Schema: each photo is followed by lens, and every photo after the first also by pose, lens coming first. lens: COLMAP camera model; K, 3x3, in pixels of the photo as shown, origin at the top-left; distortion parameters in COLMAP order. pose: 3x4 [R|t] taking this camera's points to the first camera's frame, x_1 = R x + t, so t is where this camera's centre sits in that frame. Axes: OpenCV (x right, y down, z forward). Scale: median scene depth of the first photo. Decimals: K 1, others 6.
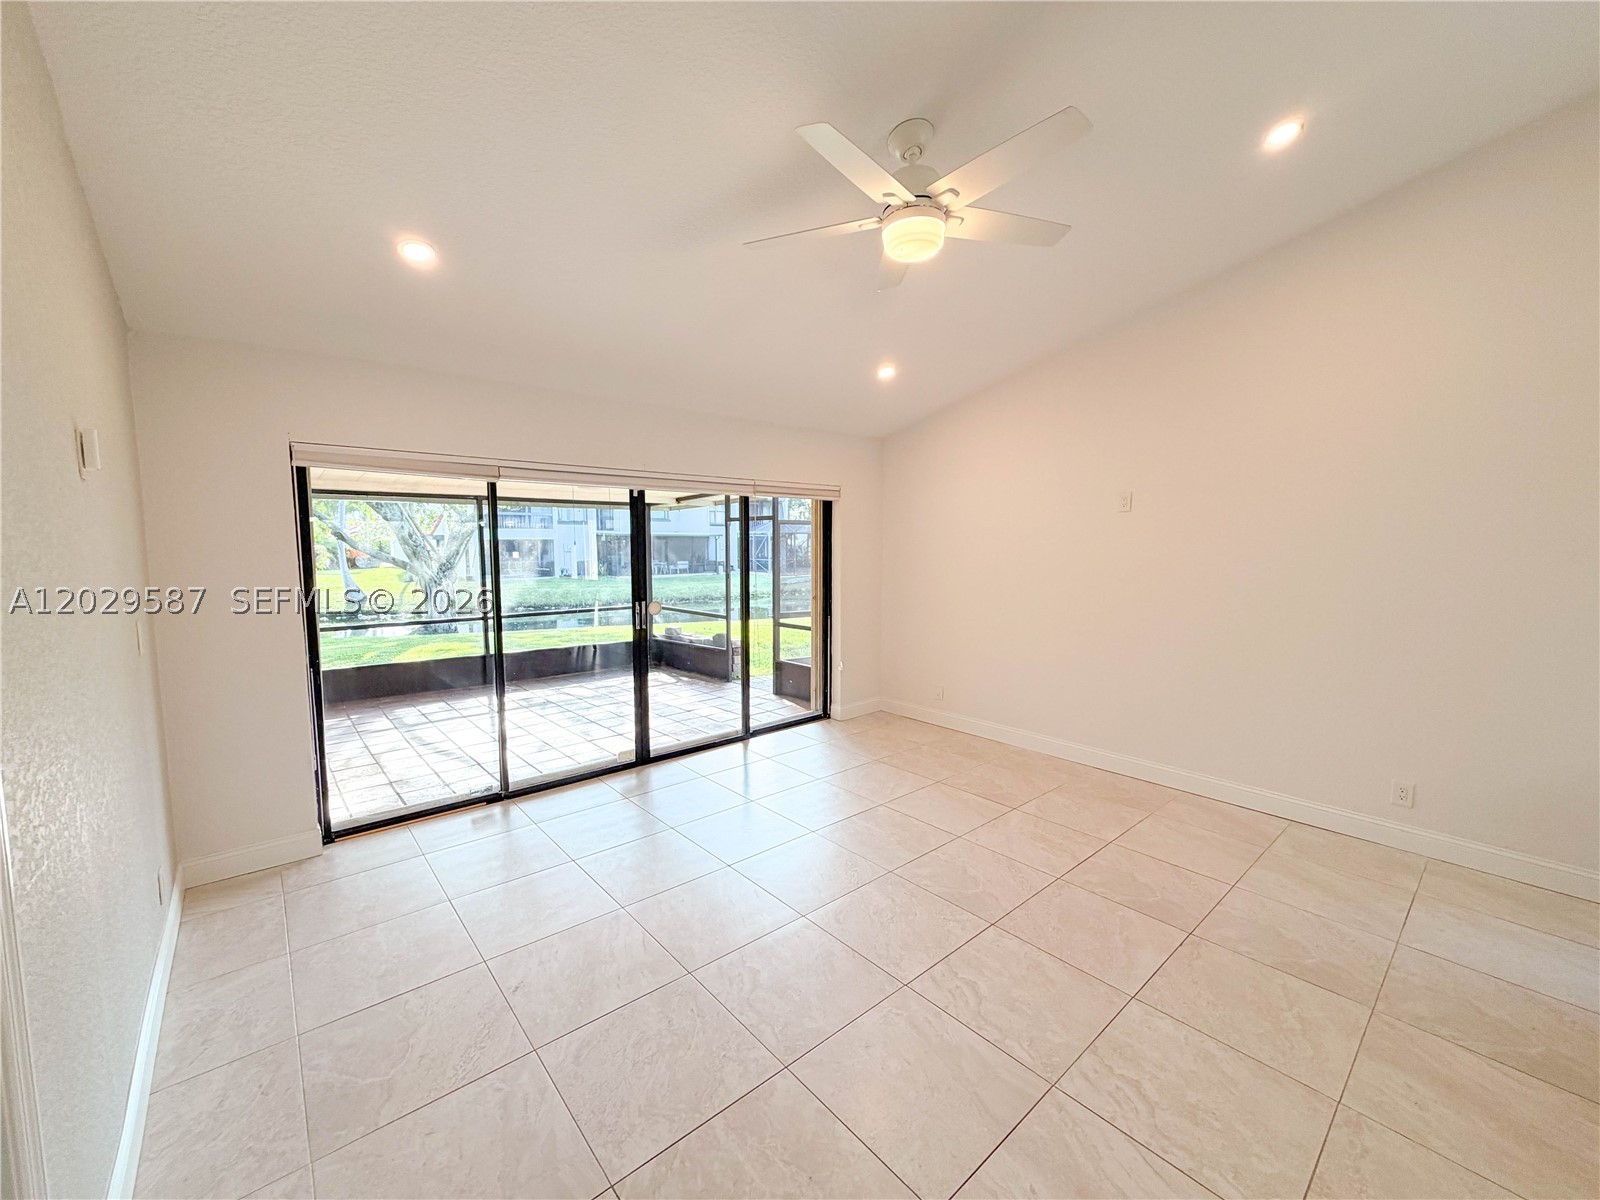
lens RADIAL K [[637.1, 0, 795.2], [0, 637.1, 604.9], [0, 0, 1]] dist [0.002685, 0.000349]
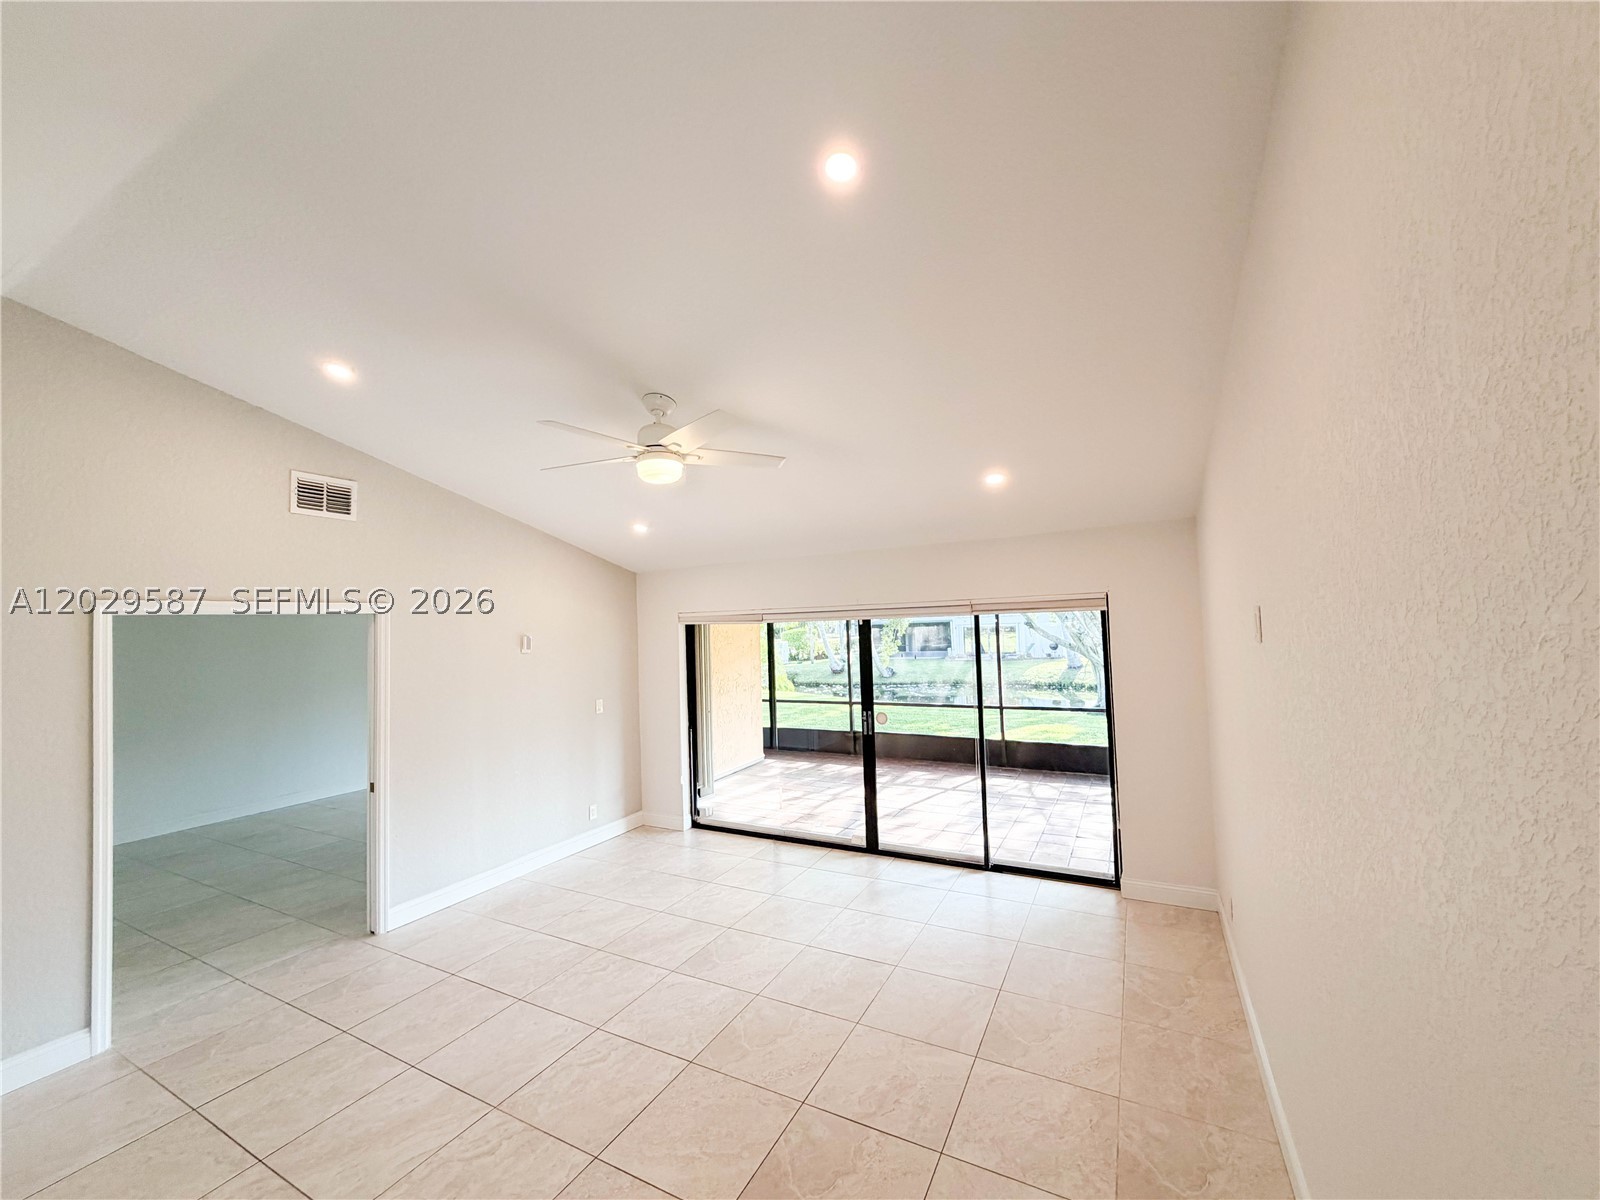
lens RADIAL K [[637.1, 0, 797.7], [0, 637.1, 601.3], [0, 0, 1]] dist [0.002685, 0.000349]
pose [[0.362663, -0.049056, -0.930628, 0.579901], [-0.055796, 0.995679, -0.074228, -0.079968], [0.930249, 0.078845, 0.358359, 0.300331]]
